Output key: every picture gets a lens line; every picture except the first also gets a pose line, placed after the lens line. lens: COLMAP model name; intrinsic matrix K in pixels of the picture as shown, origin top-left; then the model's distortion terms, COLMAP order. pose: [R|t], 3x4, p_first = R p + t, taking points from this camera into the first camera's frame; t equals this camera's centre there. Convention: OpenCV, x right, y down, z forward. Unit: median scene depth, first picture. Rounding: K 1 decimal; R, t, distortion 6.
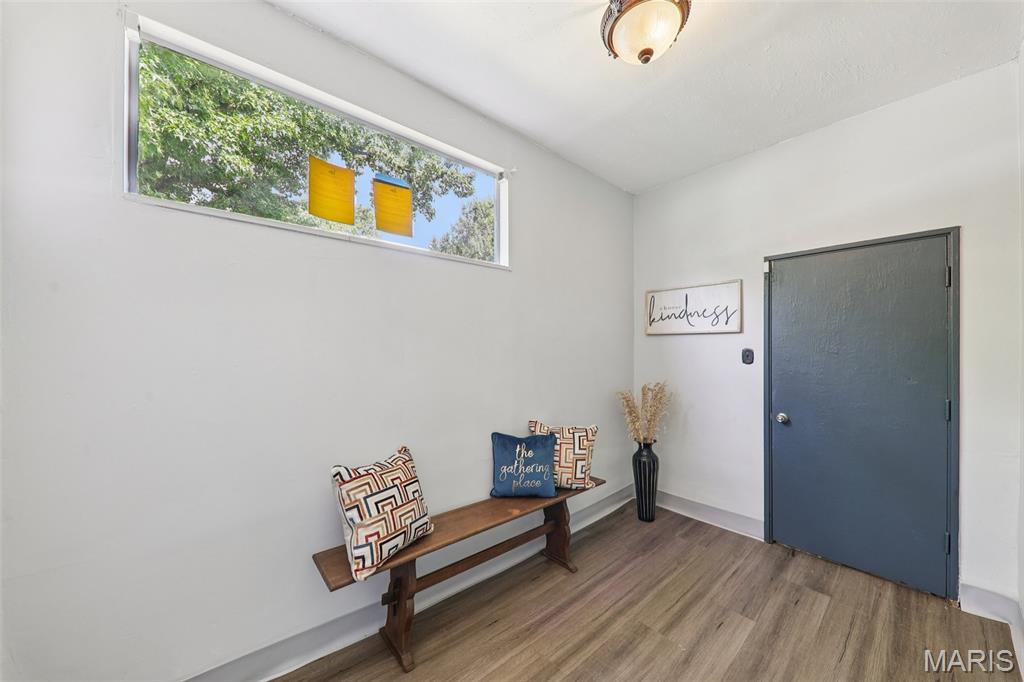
lens RADIAL K [[362.0, 0, 513.2], [0, 362.0, 342.7], [0, 0, 1]] dist [0.010730, -0.005073]
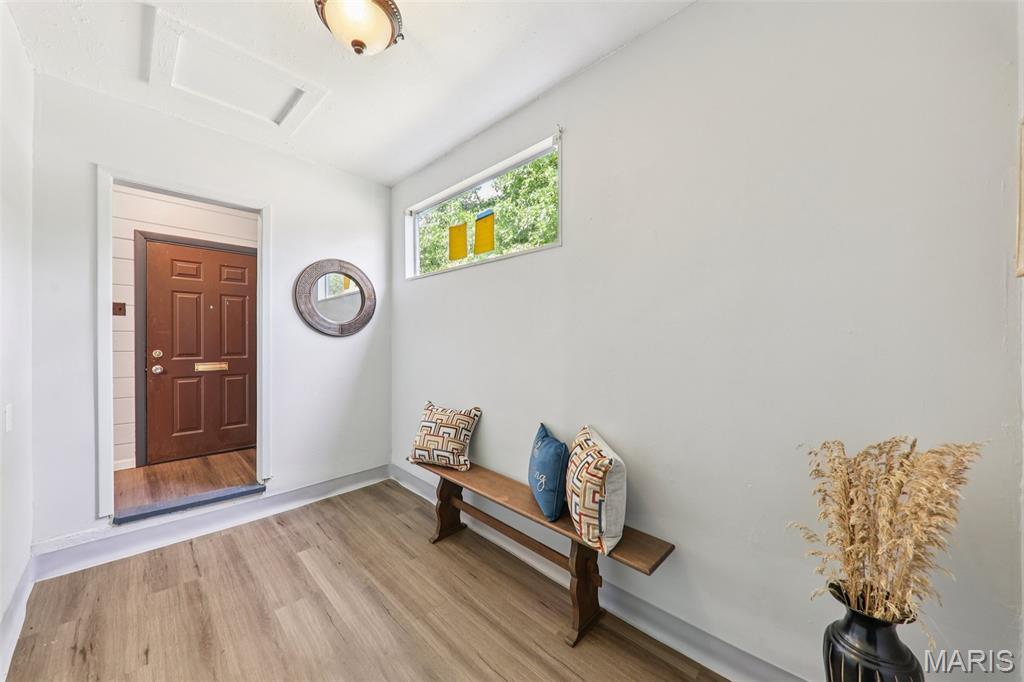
lens RADIAL K [[362.0, 0, 509.6], [0, 362.0, 344.2], [0, 0, 1]] dist [0.010730, -0.005073]
pose [[0.073523, 0.000327, -0.997293, 1.080582], [0.004726, 0.999989, 0.000677, 0.047724], [0.997282, -0.004763, 0.073520, 1.030273]]
